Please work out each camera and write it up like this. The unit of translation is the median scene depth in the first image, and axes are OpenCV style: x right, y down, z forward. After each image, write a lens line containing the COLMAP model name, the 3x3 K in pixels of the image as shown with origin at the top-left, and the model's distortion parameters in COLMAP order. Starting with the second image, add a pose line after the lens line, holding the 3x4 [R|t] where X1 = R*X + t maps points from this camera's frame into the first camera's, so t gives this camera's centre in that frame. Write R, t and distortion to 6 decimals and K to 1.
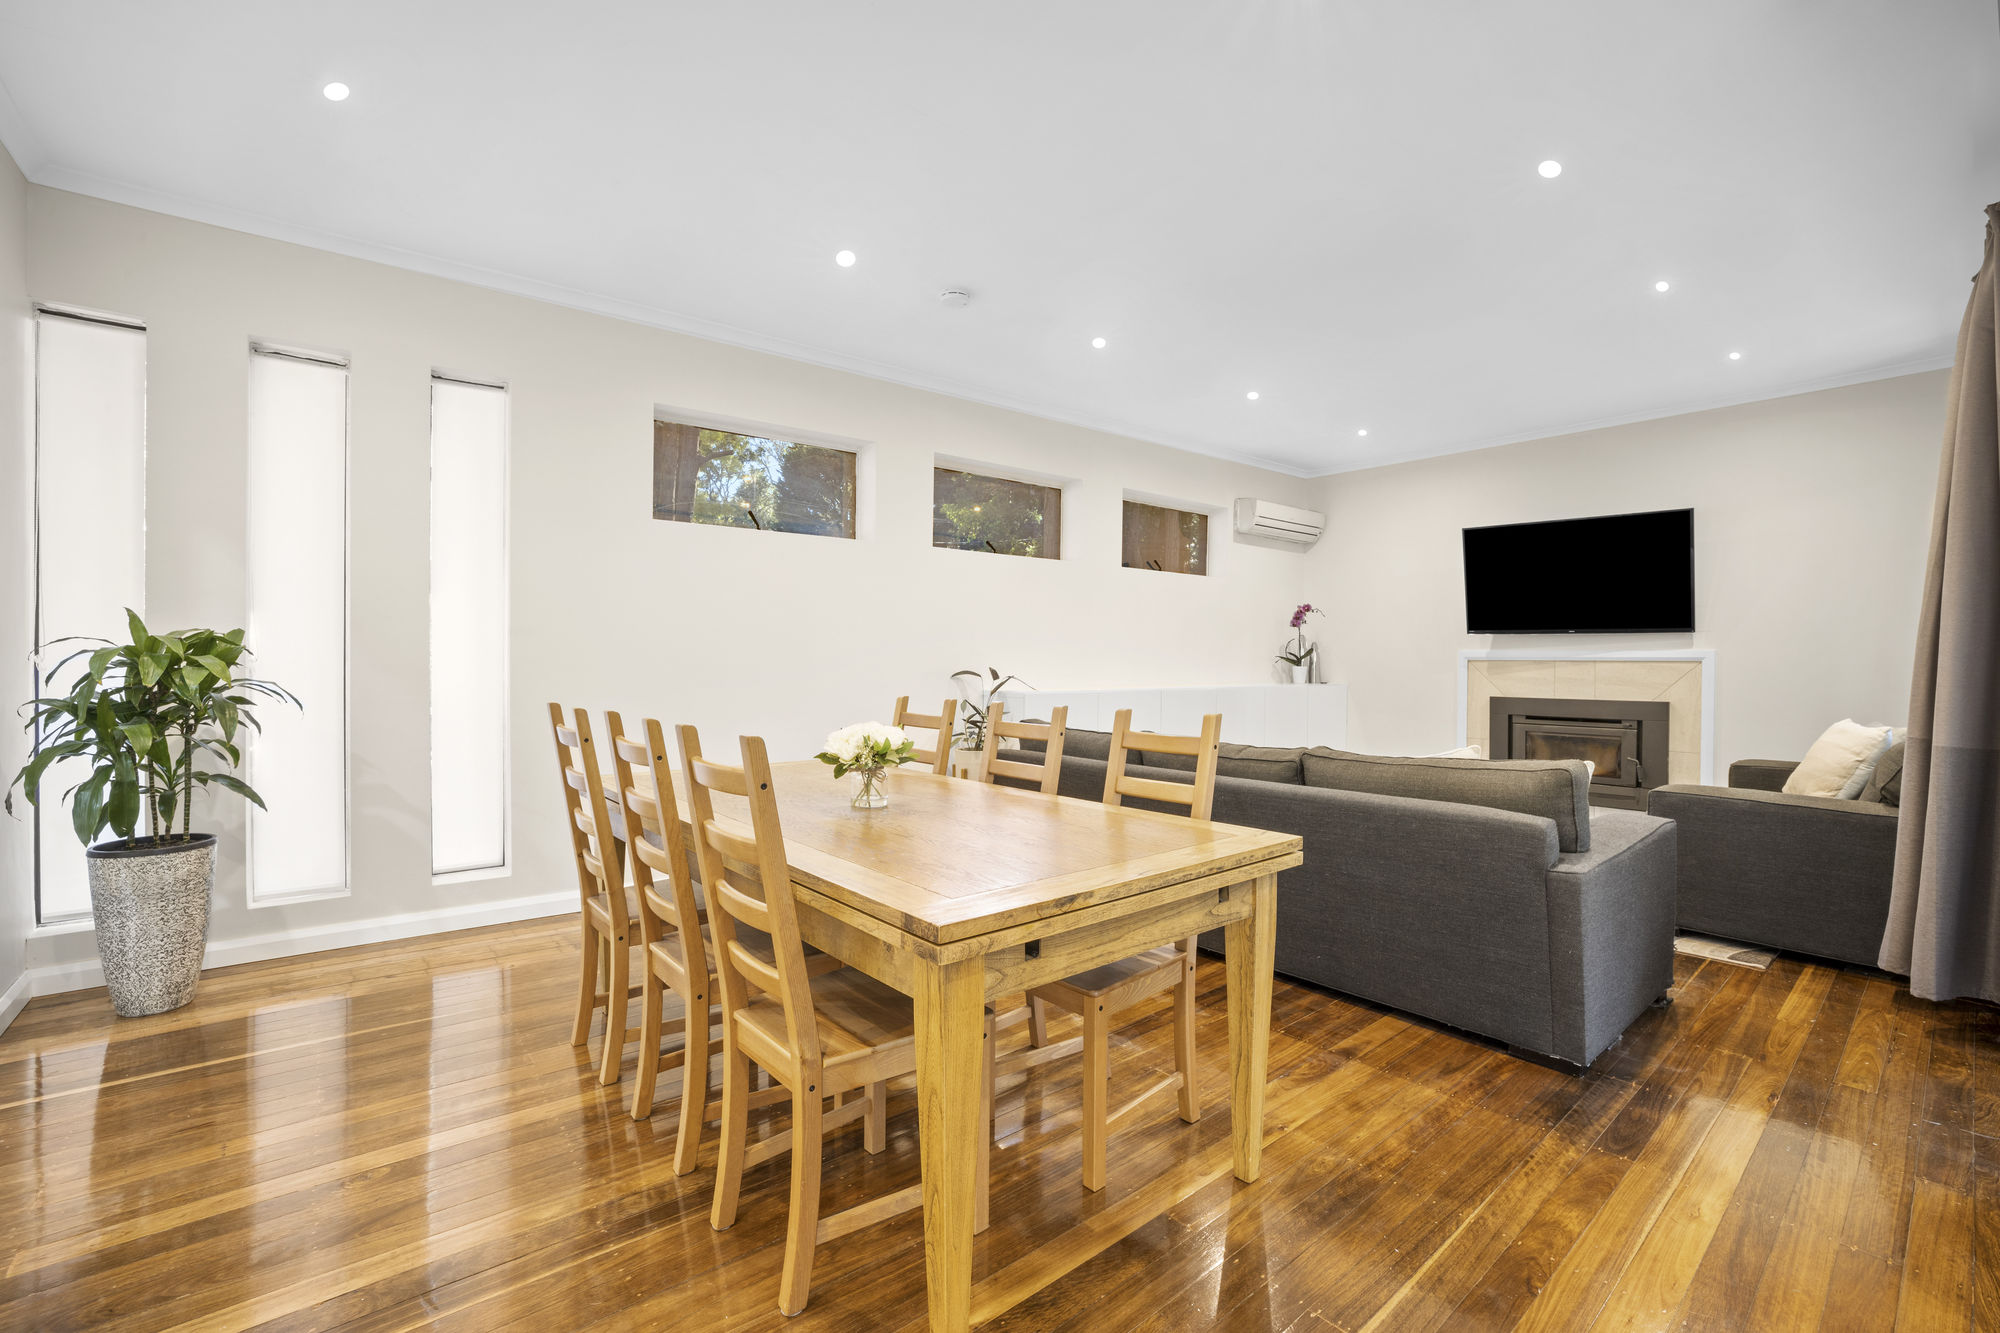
lens RADIAL K [[876.8, 0, 994.9], [0, 876.8, 666.5], [0, 0, 1]] dist [-0.001799, -0.000083]
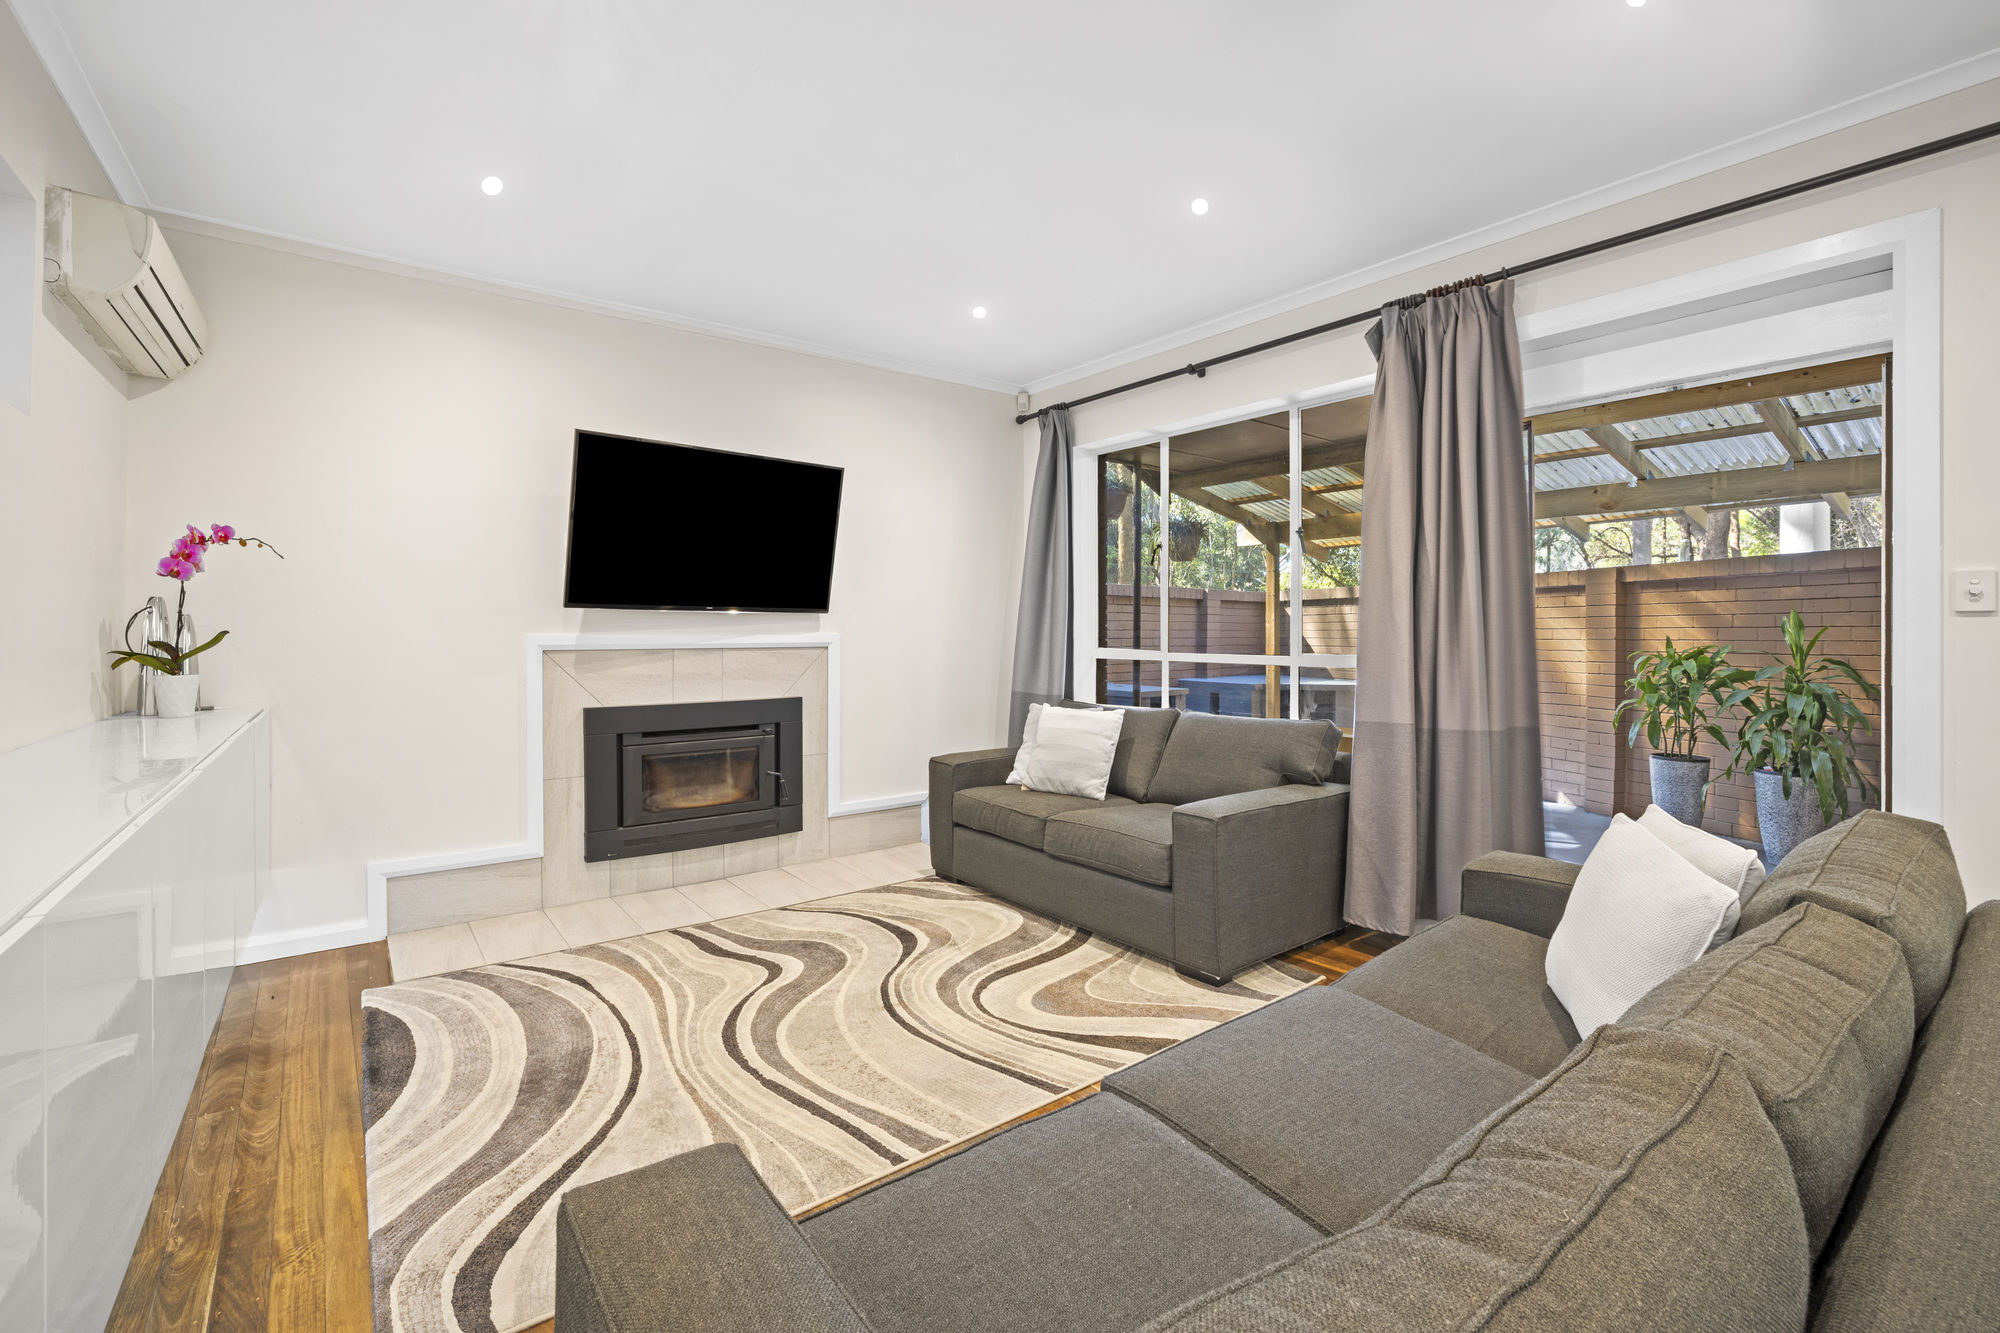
lens RADIAL K [[876.8, 0, 989.5], [0, 876.8, 652.0], [0, 0, 1]] dist [-0.001799, -0.000083]
pose [[0.049311, -0.031869, 0.998275, -0.045618], [0.009127, 0.999463, 0.031456, -0.023722], [-0.998742, 0.007560, 0.049575, 0.699998]]
